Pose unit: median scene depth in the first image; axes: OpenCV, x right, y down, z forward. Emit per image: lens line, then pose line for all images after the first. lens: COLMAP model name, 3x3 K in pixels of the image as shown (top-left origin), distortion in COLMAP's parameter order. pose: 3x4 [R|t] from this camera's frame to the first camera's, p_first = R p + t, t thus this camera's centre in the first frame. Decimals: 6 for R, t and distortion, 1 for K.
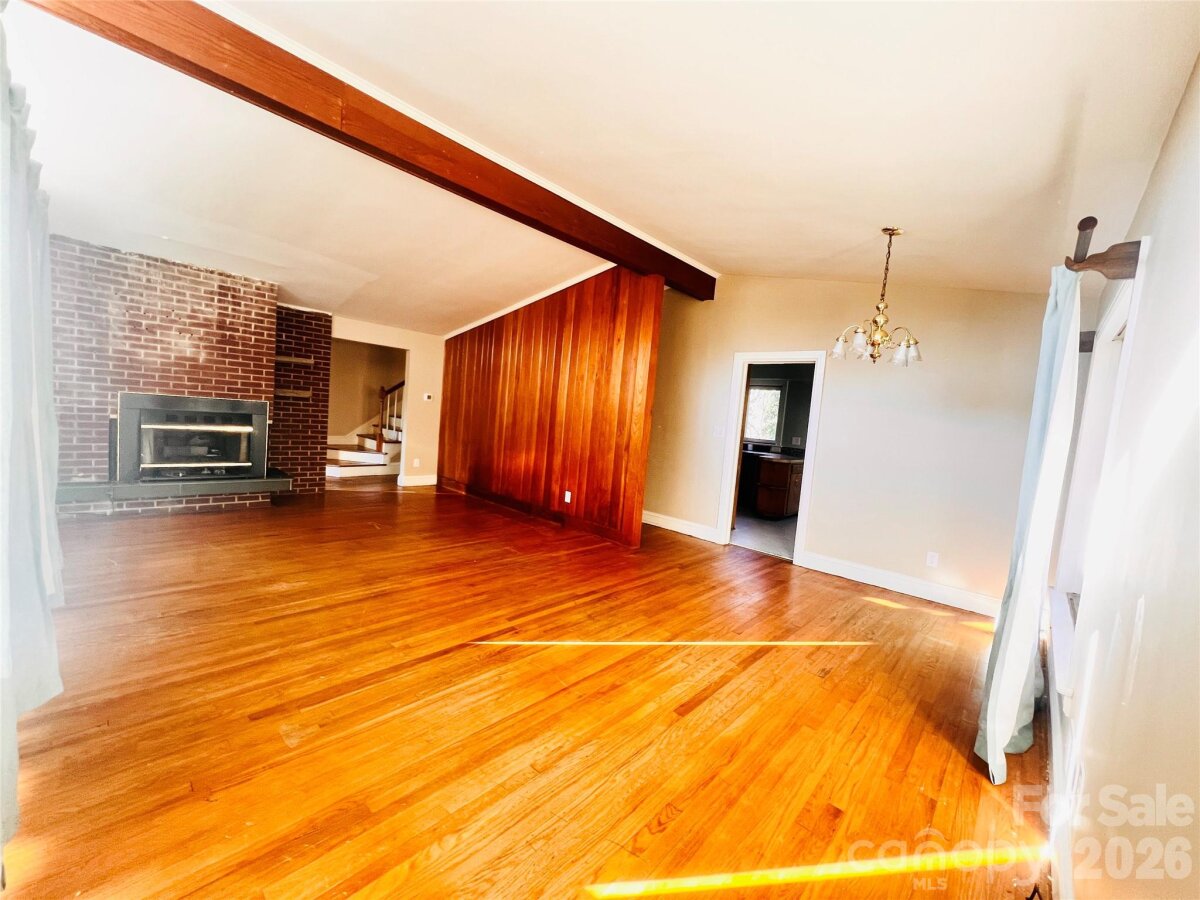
lens RADIAL K [[477.7, 0, 600.0], [0, 477.7, 450.0], [0, 0, 1]] dist [0.004429, 0.000183]
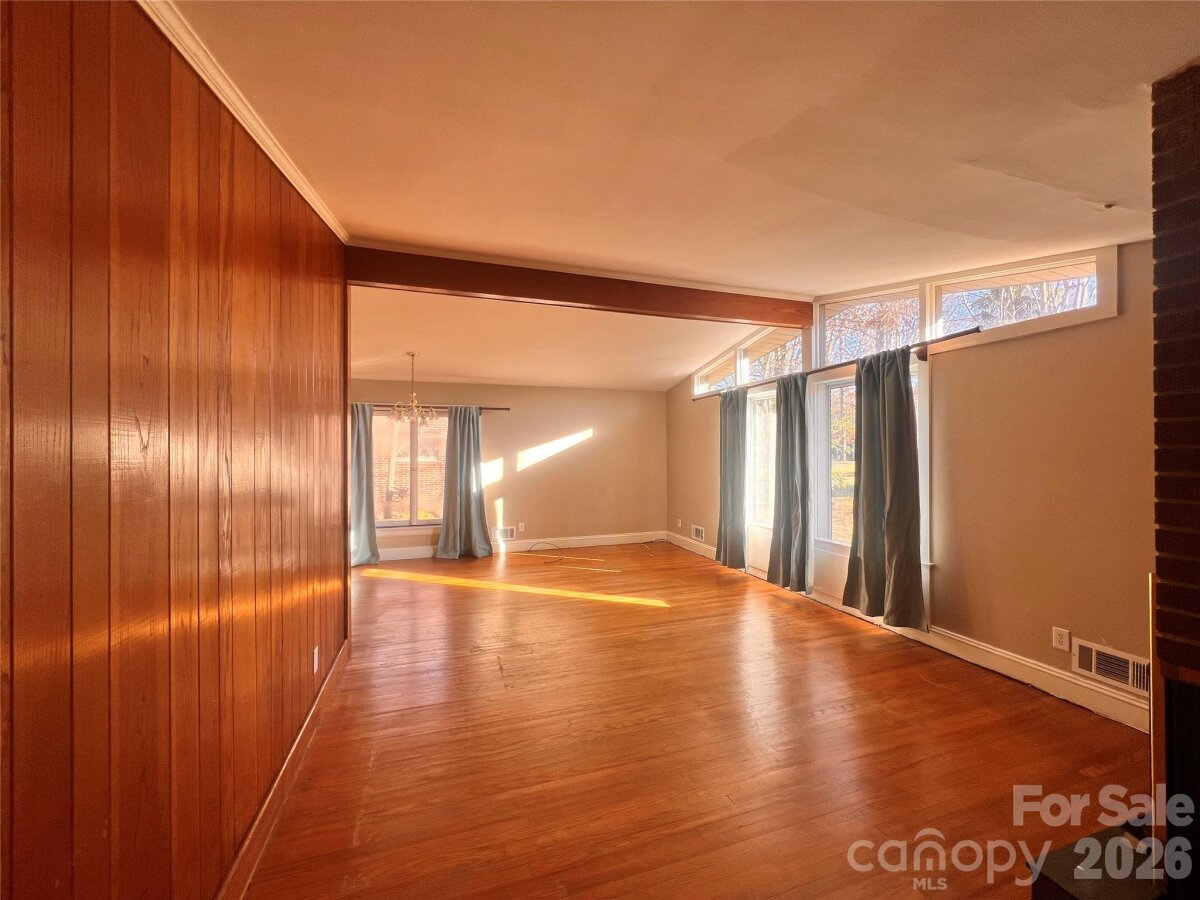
lens RADIAL K [[479.3, 0, 600.0], [0, 479.3, 450.0], [0, 0, 1]] dist [-0.002608, 0.000281]
pose [[-0.873354, -0.080856, 0.480329, -0.612376], [-0.033033, 0.993688, 0.107210, -0.198260], [-0.485965, 0.077765, -0.870512, 1.465424]]
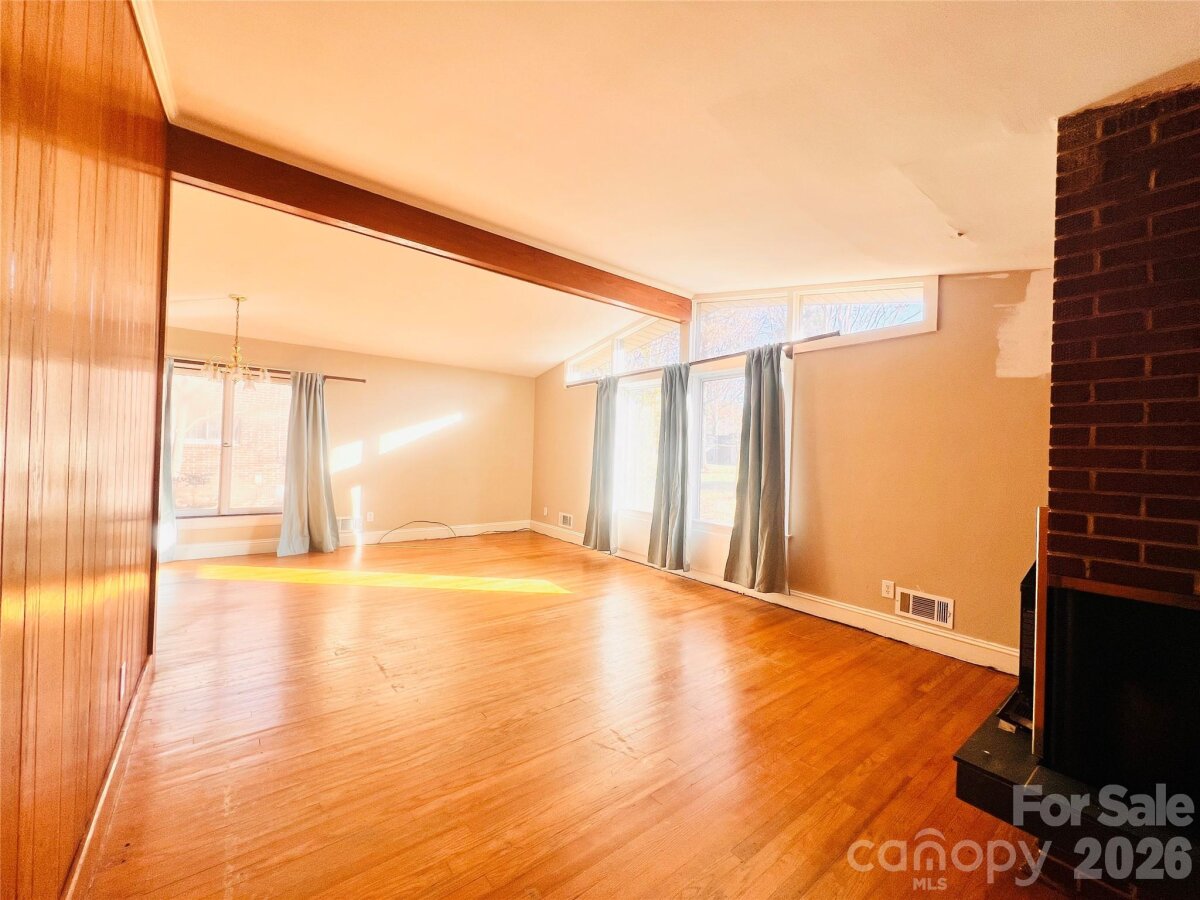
lens RADIAL K [[479.3, 0, 600.0], [0, 479.3, 450.0], [0, 0, 1]] dist [-0.002608, 0.000281]
pose [[-0.980250, -0.115114, 0.160804, -0.504665], [-0.102264, 0.991029, 0.086049, -0.148653], [-0.169267, 0.067905, -0.983228, 1.470295]]
